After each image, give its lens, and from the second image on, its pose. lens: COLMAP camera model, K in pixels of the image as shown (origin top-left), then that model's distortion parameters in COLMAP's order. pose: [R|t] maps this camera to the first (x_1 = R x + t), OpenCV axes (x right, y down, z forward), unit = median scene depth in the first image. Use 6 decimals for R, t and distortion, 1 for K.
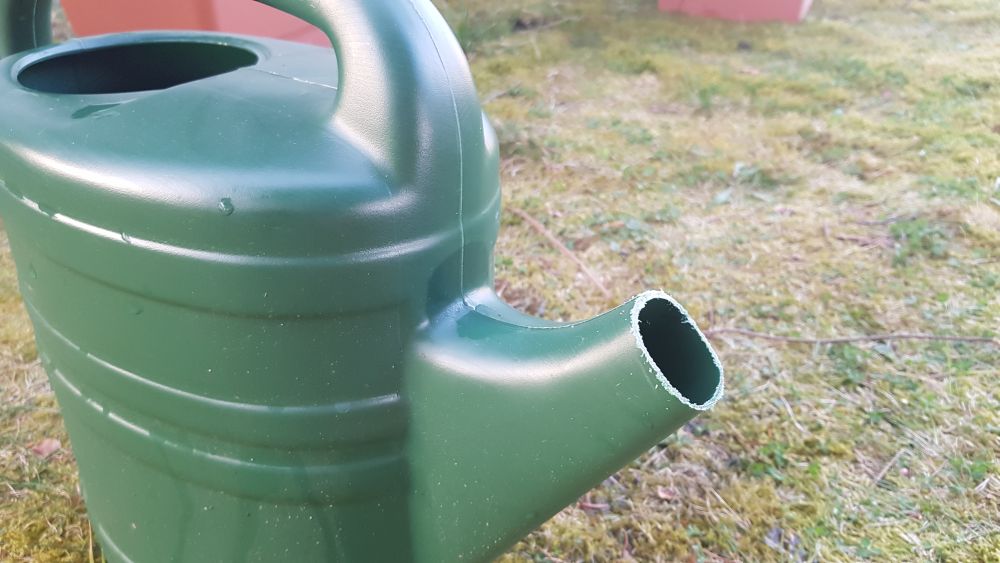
lens RADIAL K [[814.1, 0, 500.0], [0, 814.1, 281.5], [0, 0, 1]] dist [0.054466, -0.149866]
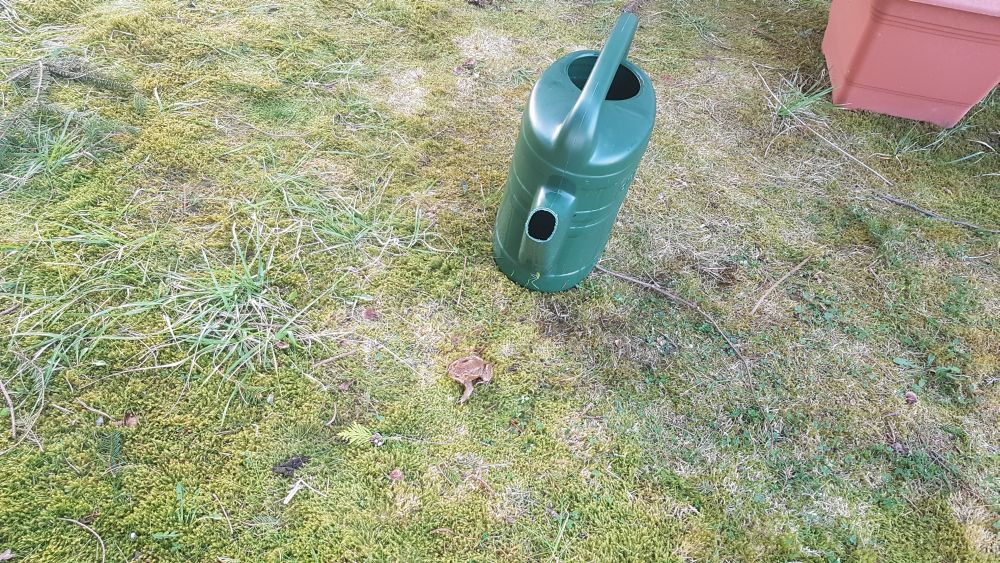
lens RADIAL K [[792.4, 0, 500.0], [0, 792.4, 281.5], [0, 0, 1]] dist [0.113640, -0.191597]
pose [[0.302709, 0.733628, -0.608406, 1.106279], [-0.609972, 0.639621, 0.467780, -0.575232], [0.732326, 0.229509, 0.641112, -0.600874]]
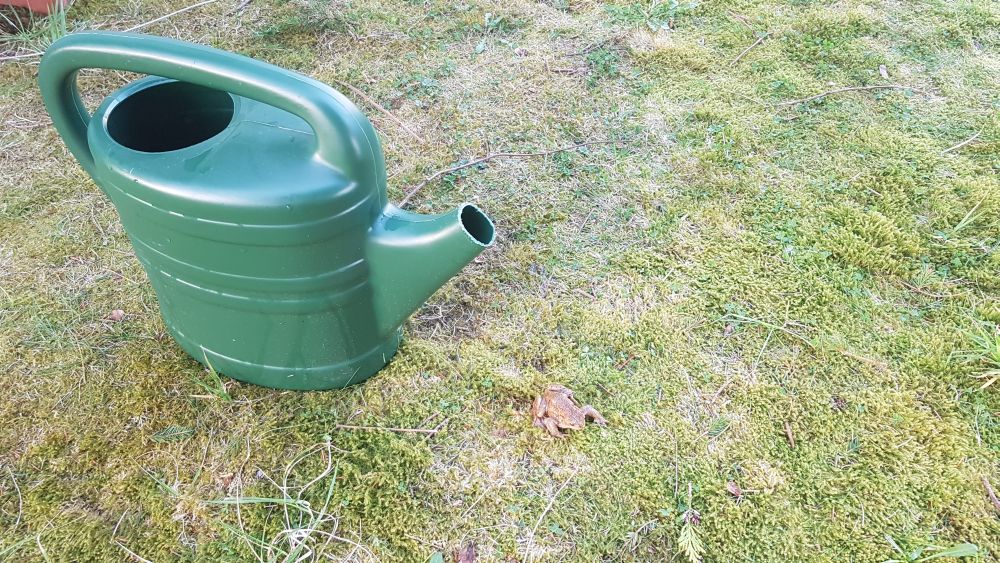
lens RADIAL K [[792.4, 0, 500.0], [0, 792.4, 281.5], [0, 0, 1]] dist [0.113640, -0.191597]
pose [[0.950497, -0.231022, 0.207808, -0.121443], [0.154176, 0.931267, 0.330108, -0.245883], [-0.269787, -0.281727, 0.920785, -0.608773]]
